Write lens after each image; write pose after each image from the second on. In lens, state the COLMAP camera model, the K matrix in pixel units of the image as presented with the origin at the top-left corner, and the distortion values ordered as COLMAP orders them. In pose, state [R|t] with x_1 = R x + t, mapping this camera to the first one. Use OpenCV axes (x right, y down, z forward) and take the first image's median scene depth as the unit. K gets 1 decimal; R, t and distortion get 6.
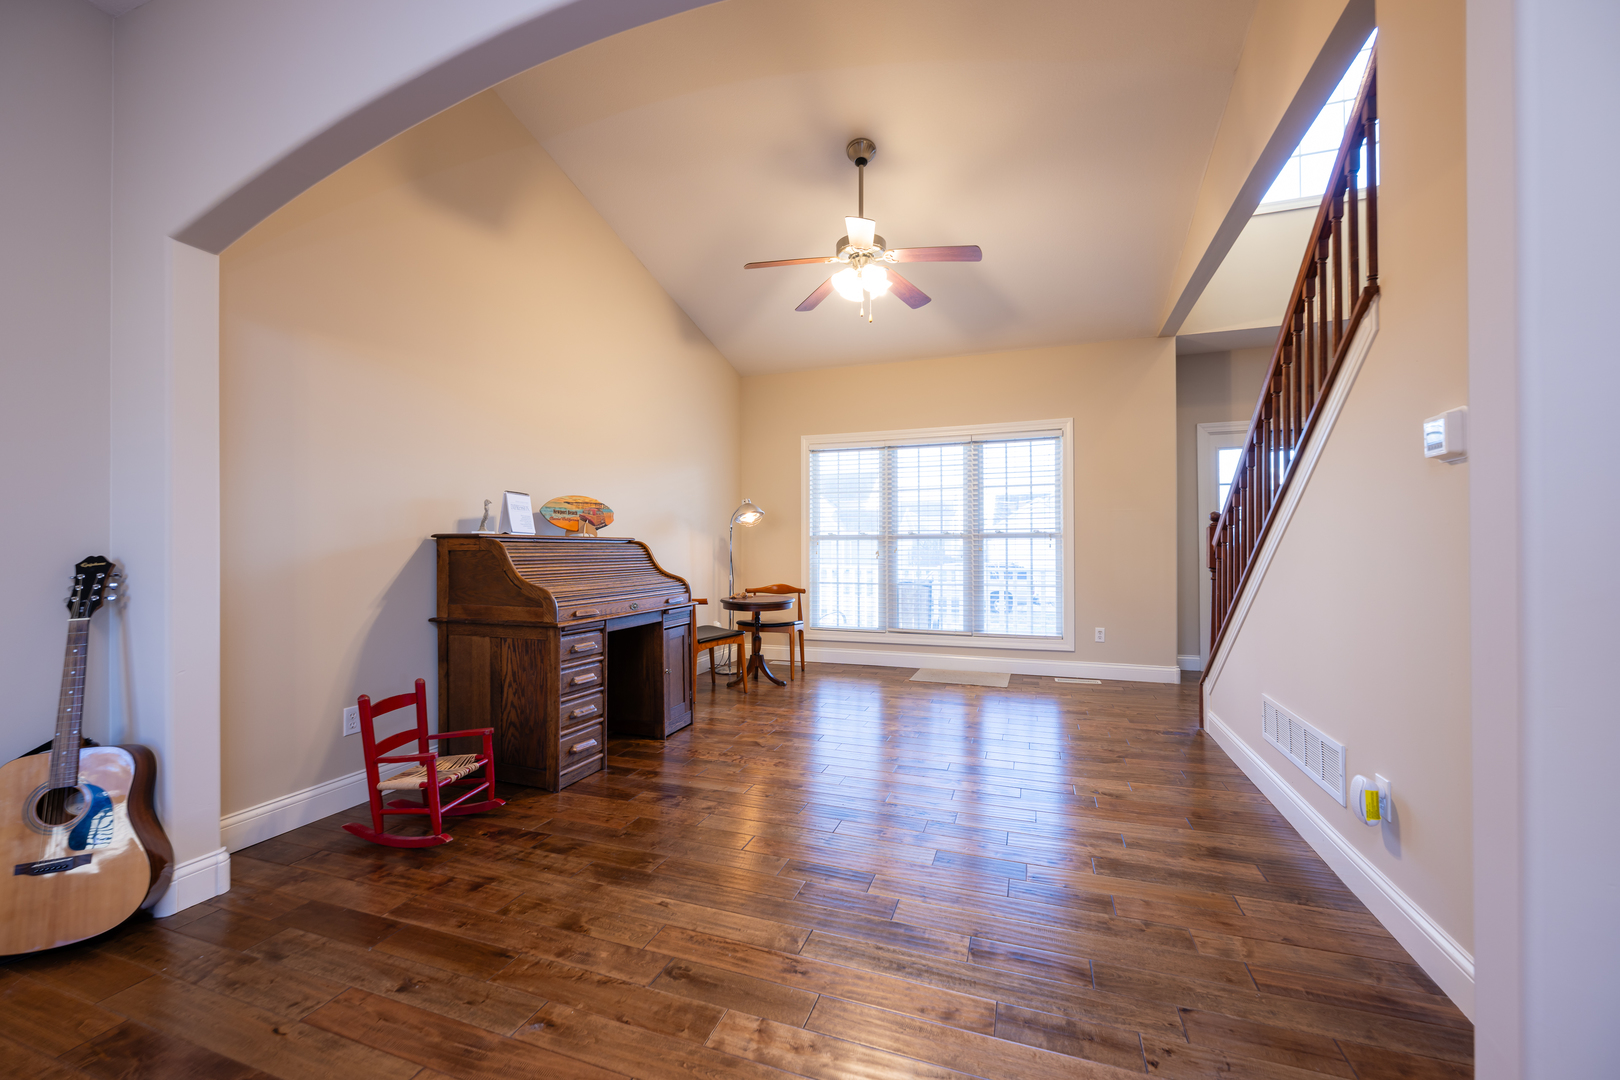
lens RADIAL K [[640.7, 0, 807.4], [0, 640.7, 548.1], [0, 0, 1]] dist [0.002136, 0.000107]
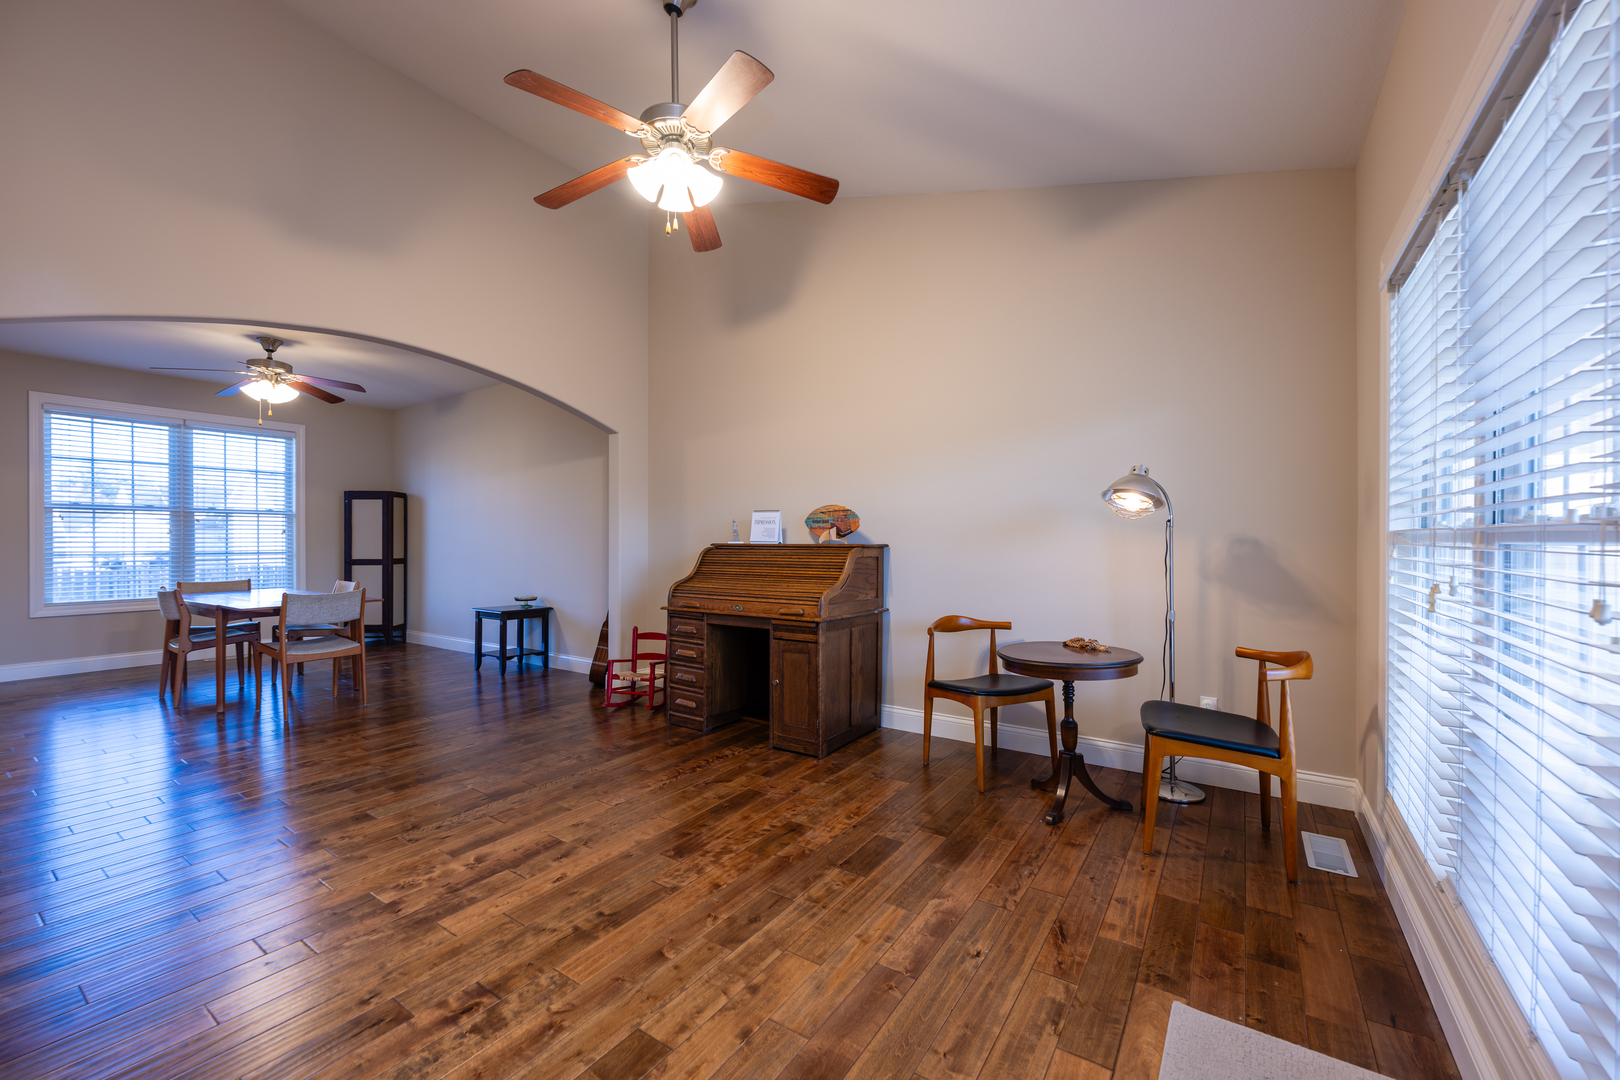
lens RADIAL K [[660.8, 0, 810.0], [0, 660.8, 540.0], [0, 0, 1]] dist [0.000758, 0.000052]
pose [[-0.250539, -0.000966, -0.968106, 0.504341], [0.003161, 0.999993, -0.001816, -0.015306], [0.968101, -0.003516, -0.250534, 0.880887]]
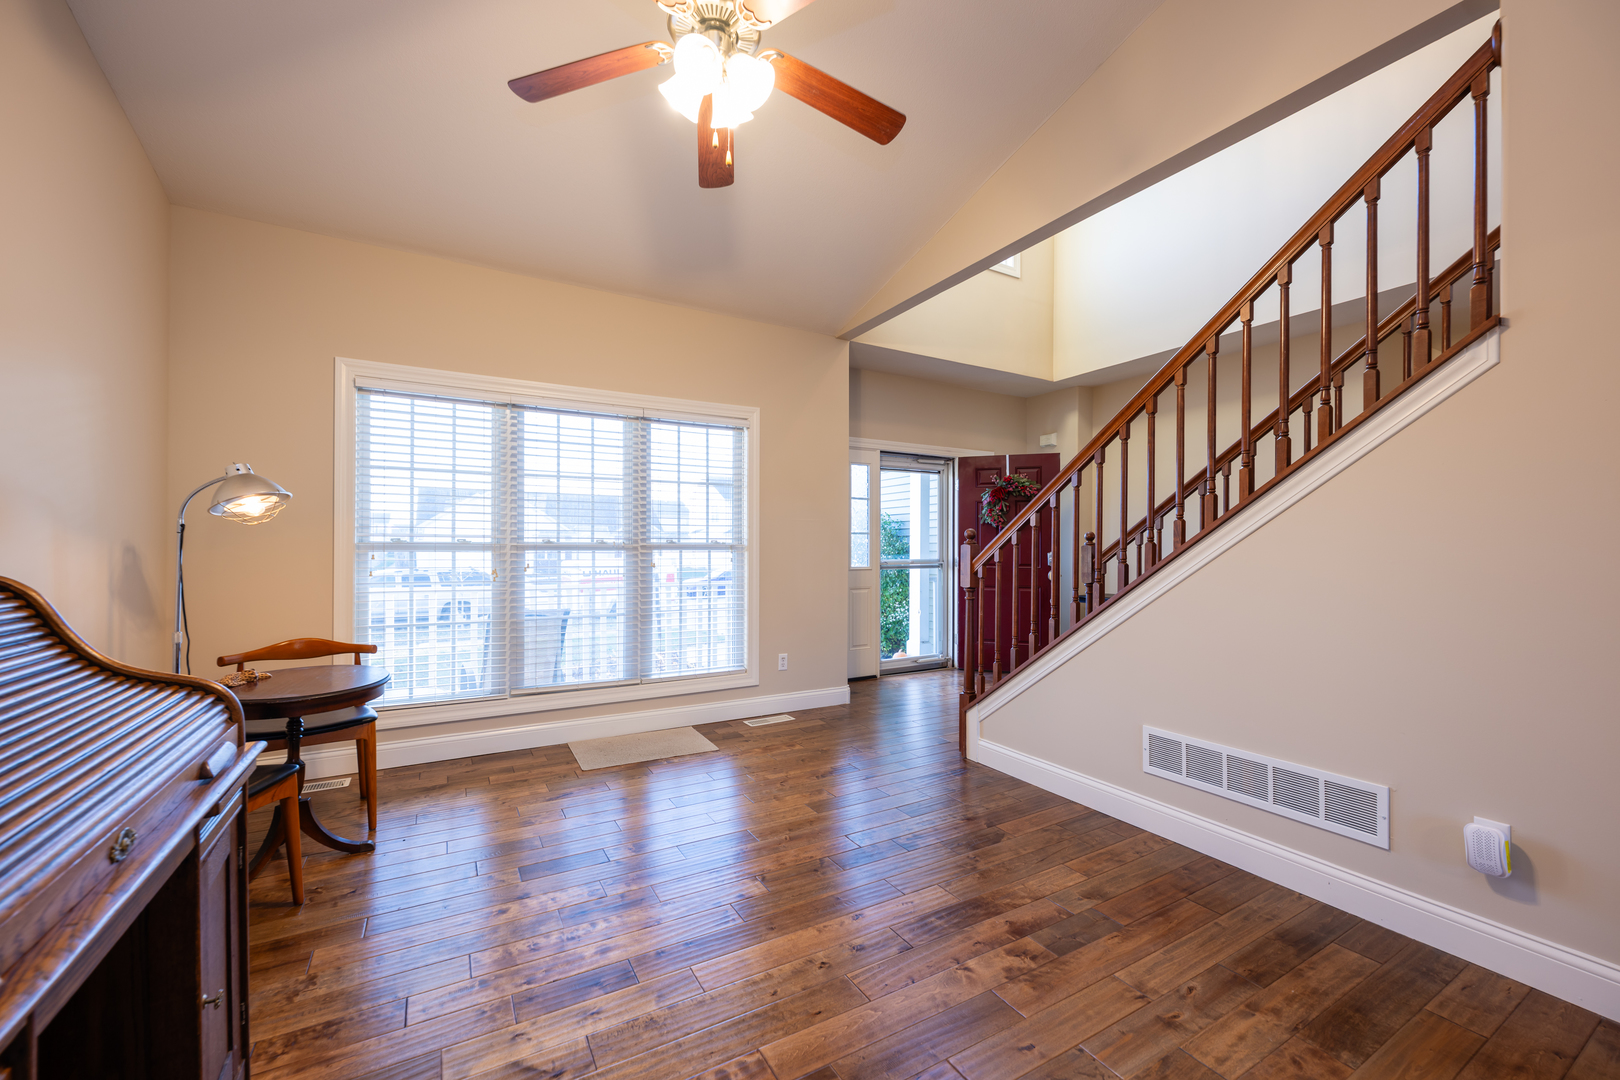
lens RADIAL K [[640.7, 0, 807.4], [0, 640.7, 548.1], [0, 0, 1]] dist [0.002136, 0.000107]
pose [[0.651030, 0.005050, 0.759035, -0.177714], [-0.004947, 0.999985, -0.002410, -0.016864], [-0.759036, -0.002186, 0.651045, 0.390520]]
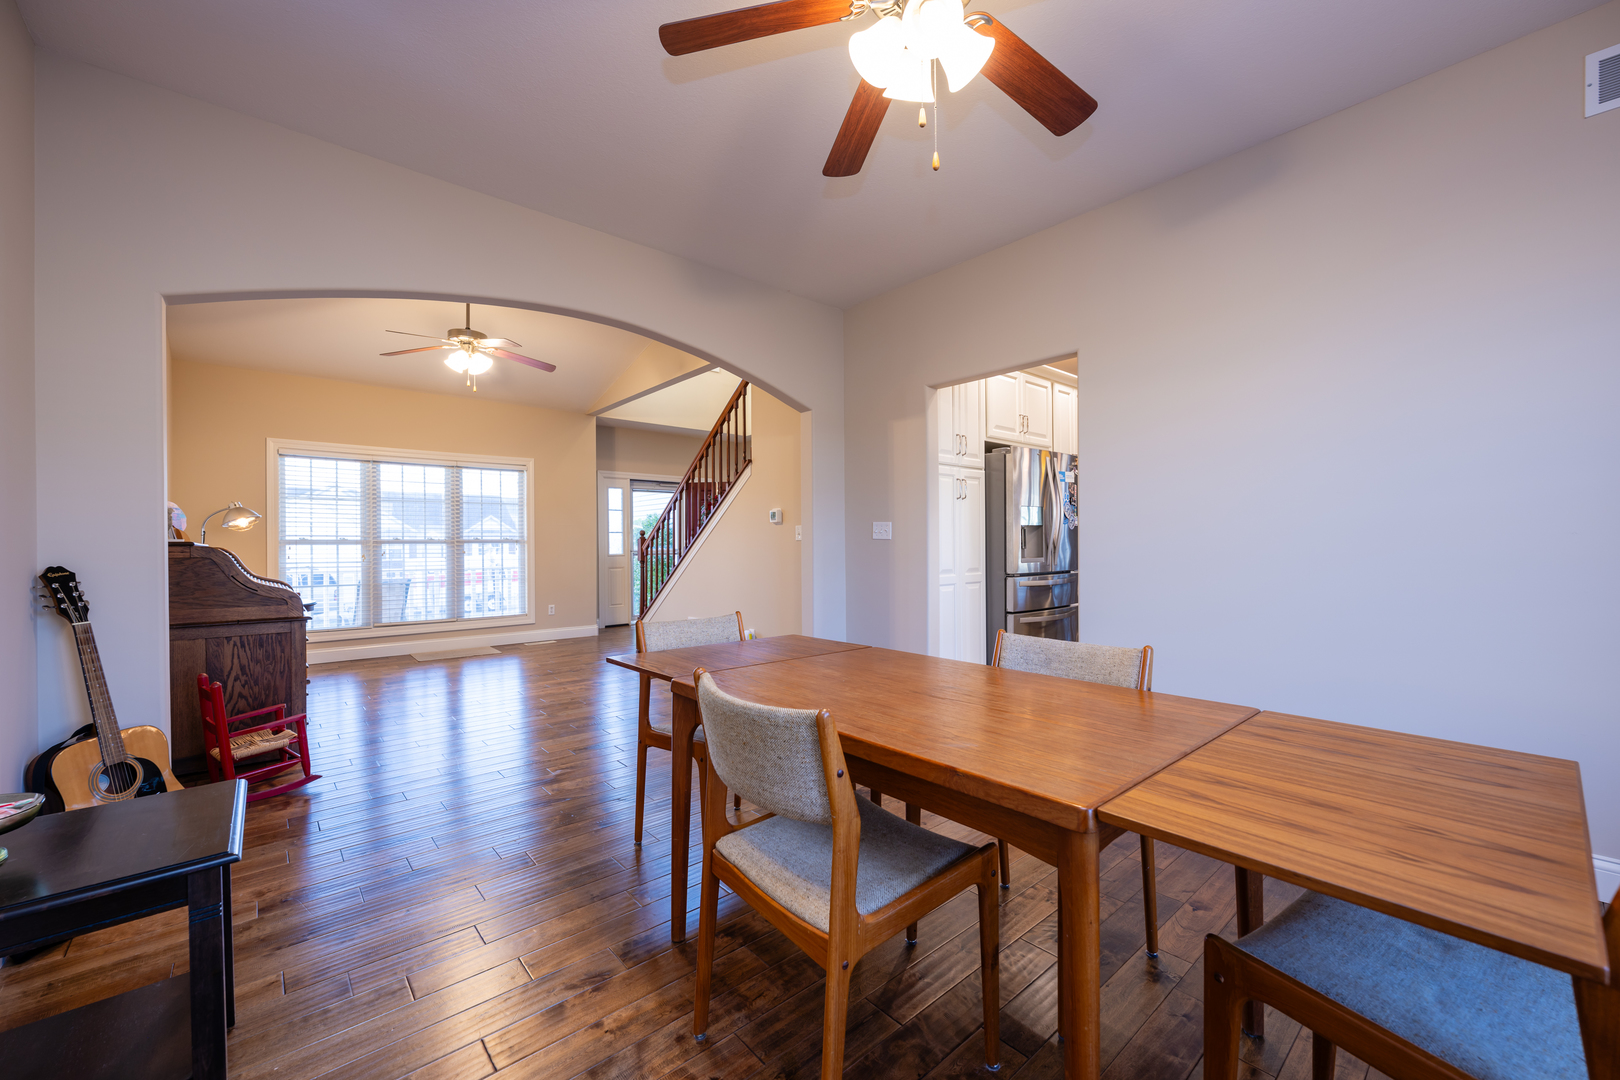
lens RADIAL K [[640.7, 0, 807.4], [0, 640.7, 548.1], [0, 0, 1]] dist [0.002136, 0.000107]
pose [[0.493788, -0.004838, 0.869569, -0.504985], [0.005891, 0.999980, 0.002218, -0.004687], [-0.869562, 0.004028, 0.493807, -0.218848]]
